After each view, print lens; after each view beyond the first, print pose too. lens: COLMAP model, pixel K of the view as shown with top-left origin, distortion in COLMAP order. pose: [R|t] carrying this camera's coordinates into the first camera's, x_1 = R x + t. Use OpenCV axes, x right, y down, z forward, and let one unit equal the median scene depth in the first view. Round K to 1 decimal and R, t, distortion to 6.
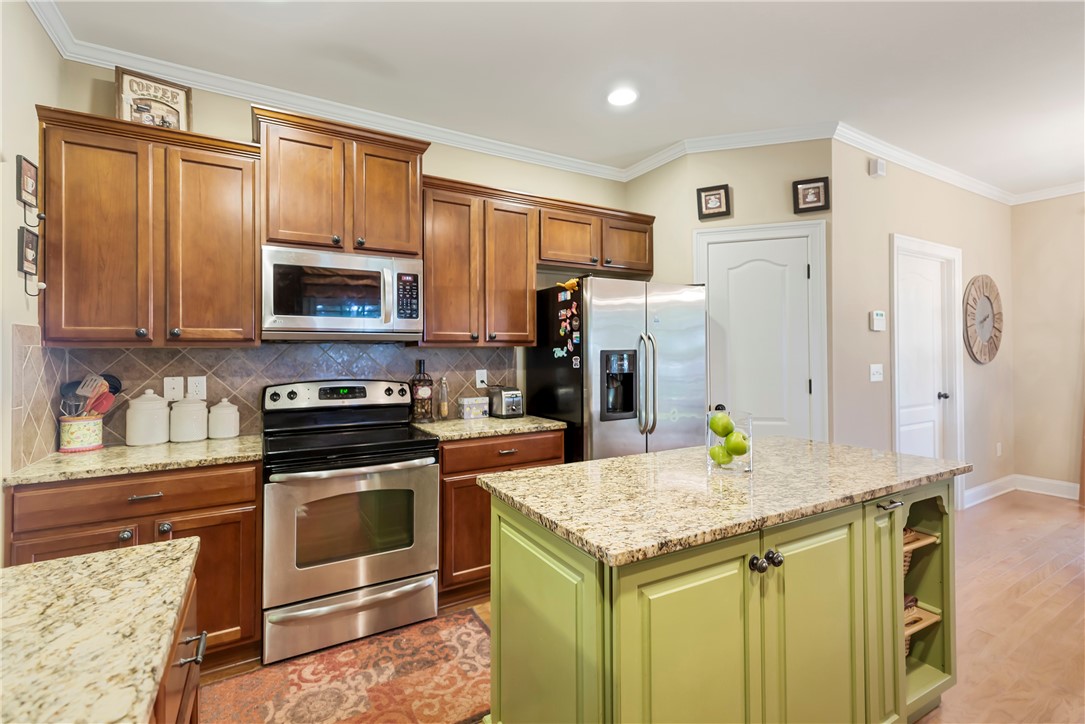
lens RADIAL K [[489.5, 0, 540.5], [0, 489.5, 347.2], [0, 0, 1]] dist [0.000616, 0.000023]
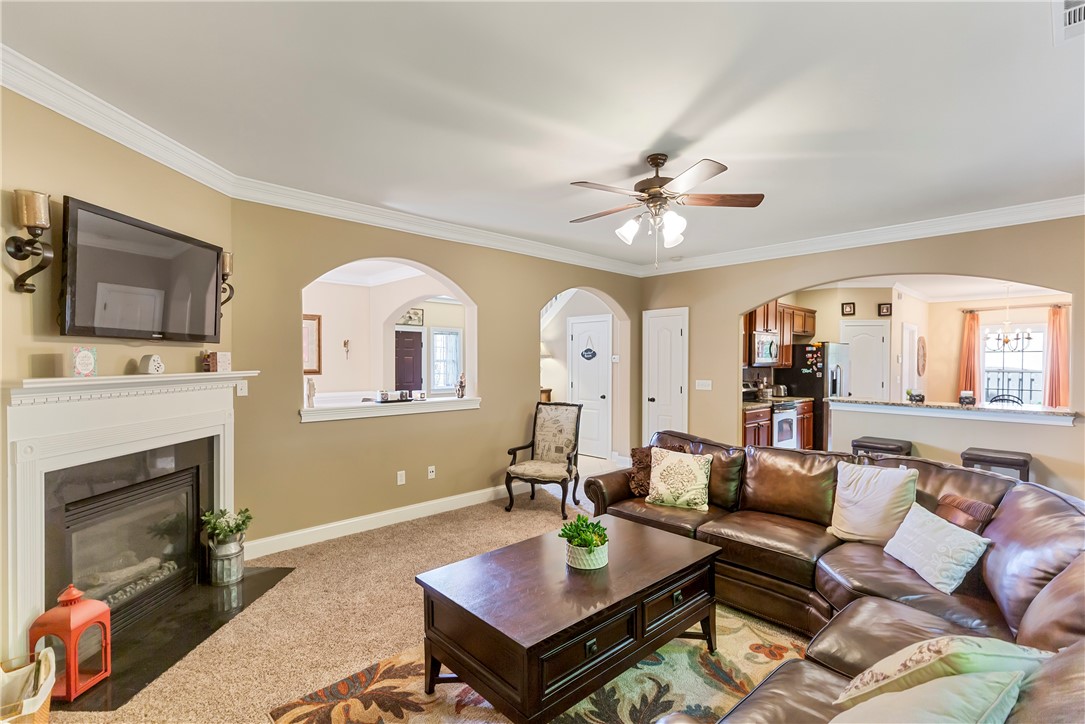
lens RADIAL K [[505.4, 0, 547.1], [0, 505.4, 365.2], [0, 0, 1]] dist [-0.000428, -0.000009]
pose [[0.972291, 0.011652, 0.233482, -1.832741], [-0.015859, 0.999744, 0.016151, -0.037834], [-0.233234, -0.019406, 0.972227, -1.192580]]
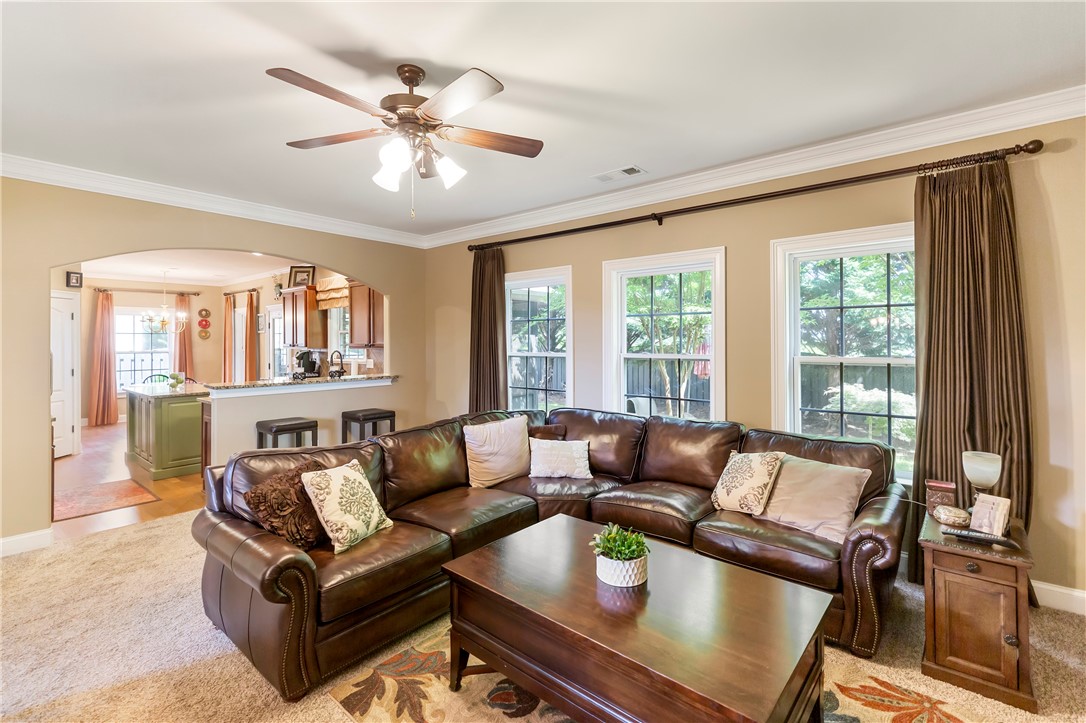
lens RADIAL K [[493.3, 0, 542.1], [0, 493.3, 342.1], [0, 0, 1]] dist [0.021866, 0.000183]
pose [[-0.335935, 0.011733, 0.941812, -2.170616], [0.002941, 0.999931, -0.011409, -0.019705], [-0.941881, -0.001063, -0.335946, -0.143147]]
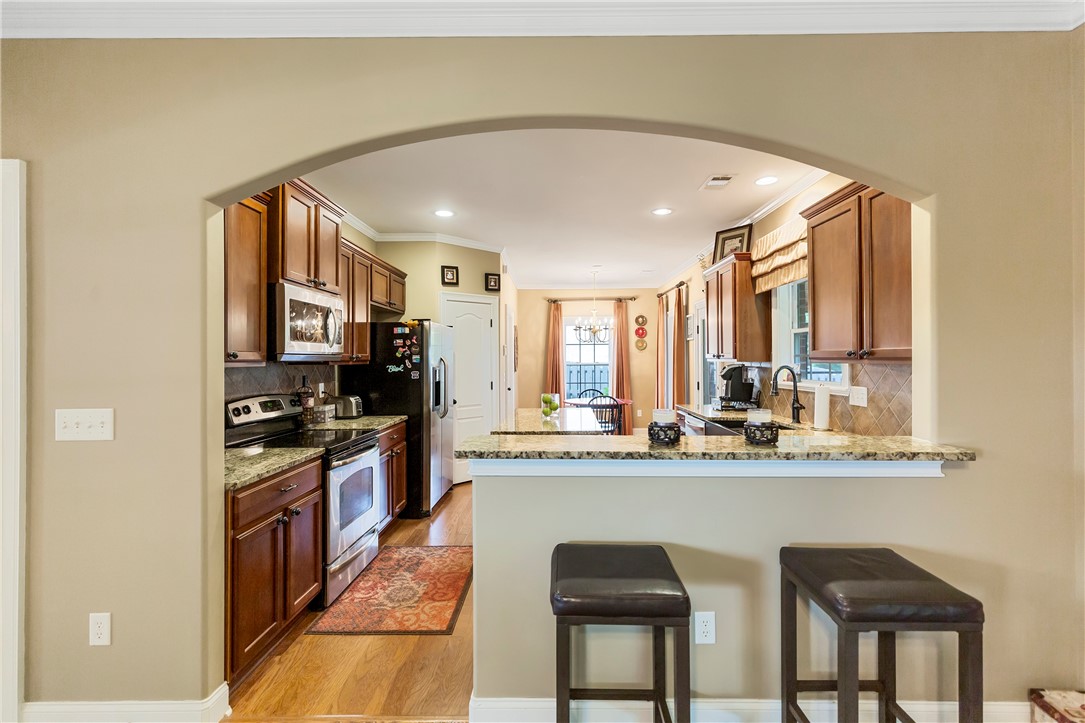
lens RADIAL K [[486.3, 0, 549.2], [0, 486.3, 356.8], [0, 0, 1]] dist [0.000129, -0.000066]
pose [[0.510916, 0.011433, 0.859555, -0.949553], [-0.008741, 0.999929, -0.008105, -0.016059], [-0.859586, -0.003372, 0.510980, -0.126557]]
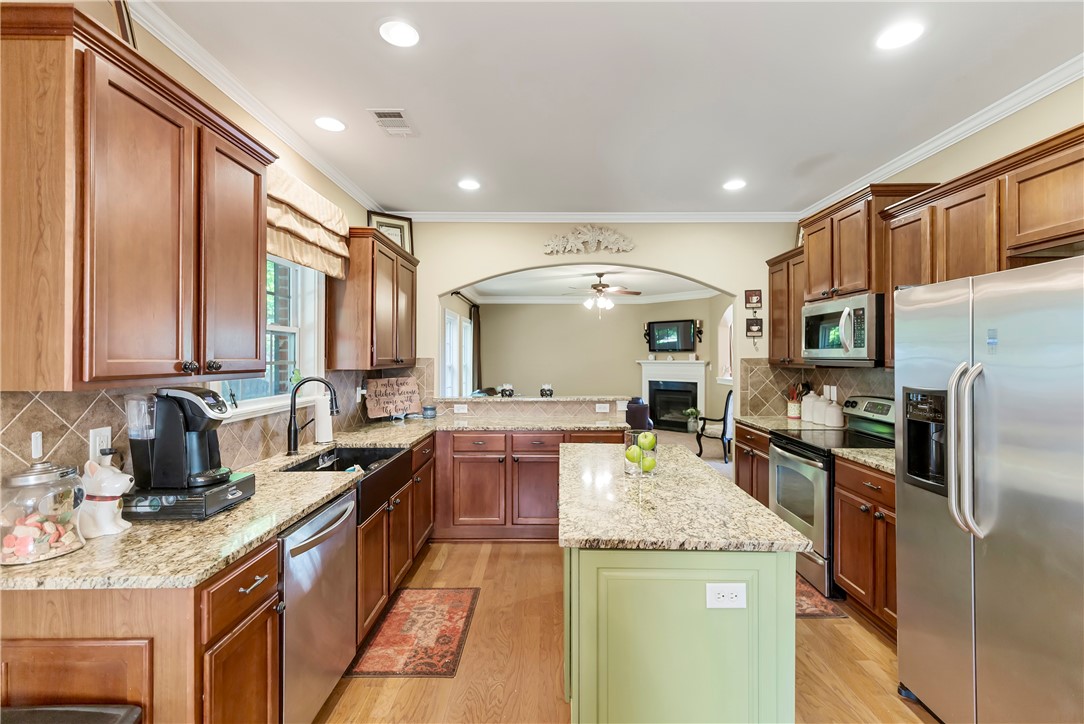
lens RADIAL K [[485.9, 0, 548.7], [0, 485.9, 357.3], [0, 0, 1]] dist [0.000129, -0.000066]
pose [[-0.492109, 0.010892, -0.870465, 0.891727], [0.010715, 0.999922, 0.006455, -0.042431], [0.870468, -0.006151, -0.492187, 0.764678]]
